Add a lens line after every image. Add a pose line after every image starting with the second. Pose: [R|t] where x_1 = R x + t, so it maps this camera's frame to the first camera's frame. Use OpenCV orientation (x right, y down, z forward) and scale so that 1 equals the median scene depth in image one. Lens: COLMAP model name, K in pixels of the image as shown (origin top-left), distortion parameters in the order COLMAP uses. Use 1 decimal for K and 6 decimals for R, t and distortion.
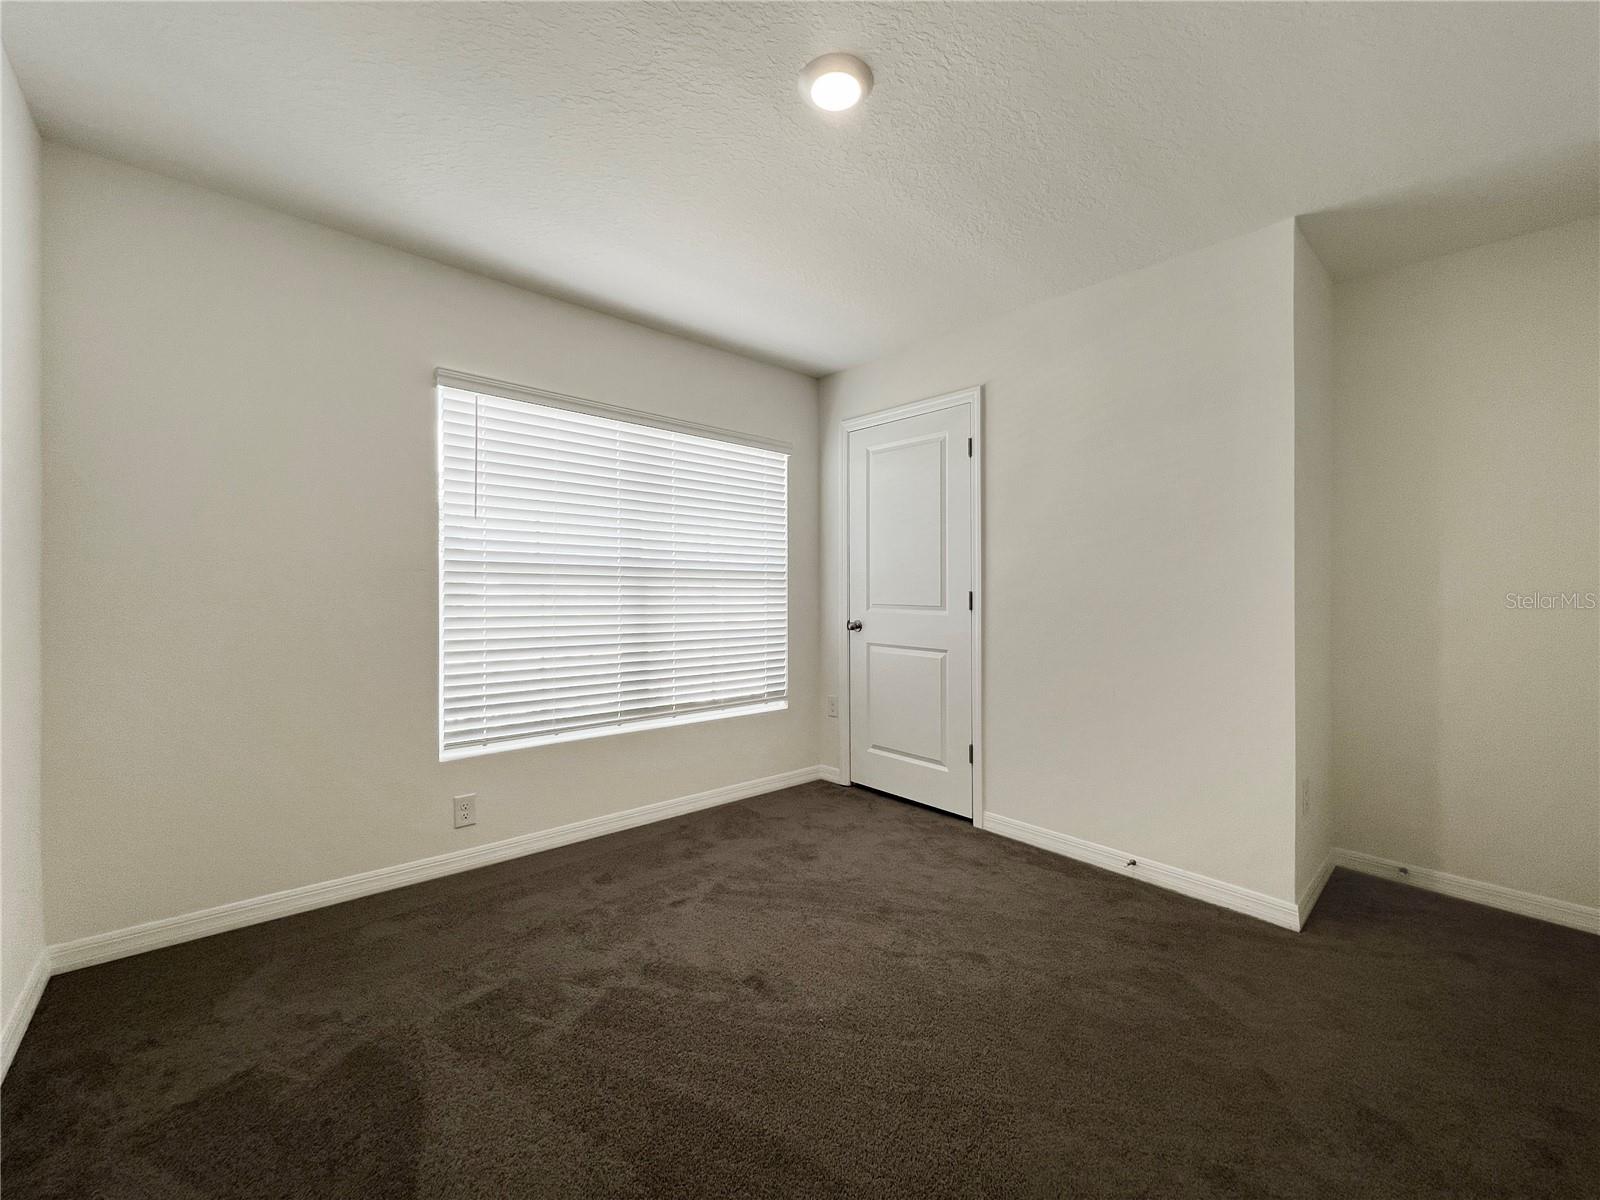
lens RADIAL K [[655.6, 0, 793.5], [0, 655.6, 595.0], [0, 0, 1]] dist [-0.000193, 0.000035]
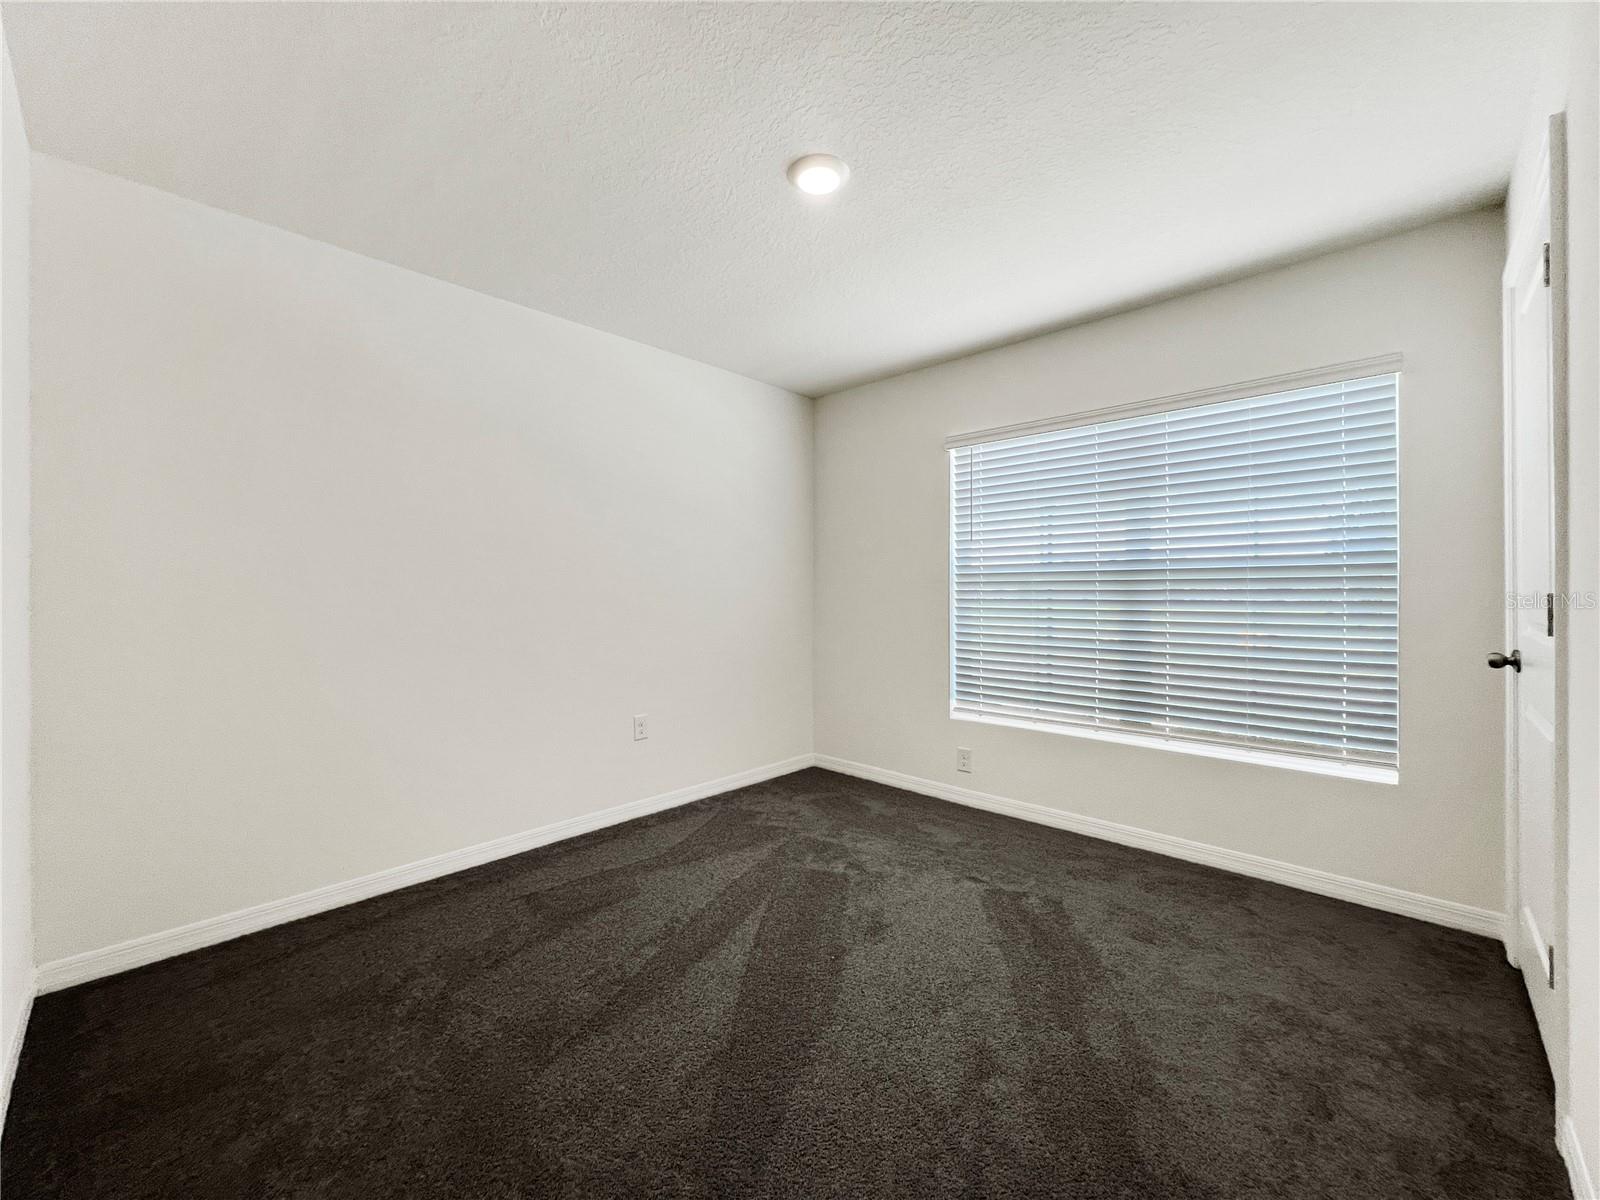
lens RADIAL K [[655.6, 0, 793.5], [0, 655.6, 595.0], [0, 0, 1]] dist [-0.000193, 0.000035]
pose [[0.064390, -0.002193, -0.997922, 0.799285], [-0.001400, 0.999996, -0.002287, -0.004485], [0.997924, 0.001544, 0.064387, 0.551928]]
